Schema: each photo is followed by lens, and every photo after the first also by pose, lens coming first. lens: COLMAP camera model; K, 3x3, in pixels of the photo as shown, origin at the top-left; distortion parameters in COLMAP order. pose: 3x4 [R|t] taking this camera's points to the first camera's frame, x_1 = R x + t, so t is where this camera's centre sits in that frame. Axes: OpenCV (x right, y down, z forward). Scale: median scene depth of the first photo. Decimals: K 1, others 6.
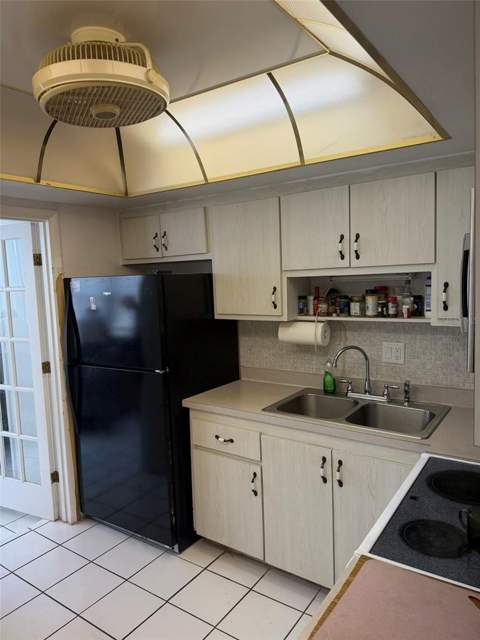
lens RADIAL K [[451.1, 0, 238.4], [0, 451.1, 322.5], [0, 0, 1]] dist [0.043993, -0.038877]
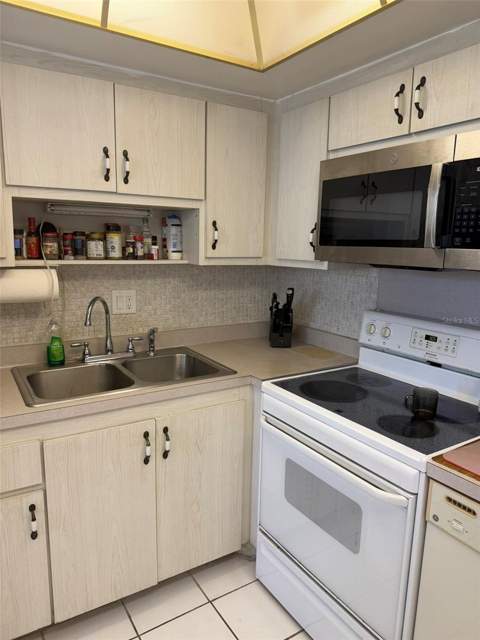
lens RADIAL K [[451.1, 0, 239.8], [0, 451.1, 323.2], [0, 0, 1]] dist [0.043993, -0.038877]
pose [[0.385751, -0.121688, 0.914542, -0.371523], [0.059547, 0.992480, 0.106942, 0.026886], [-0.920679, 0.013205, 0.390097, 0.445904]]
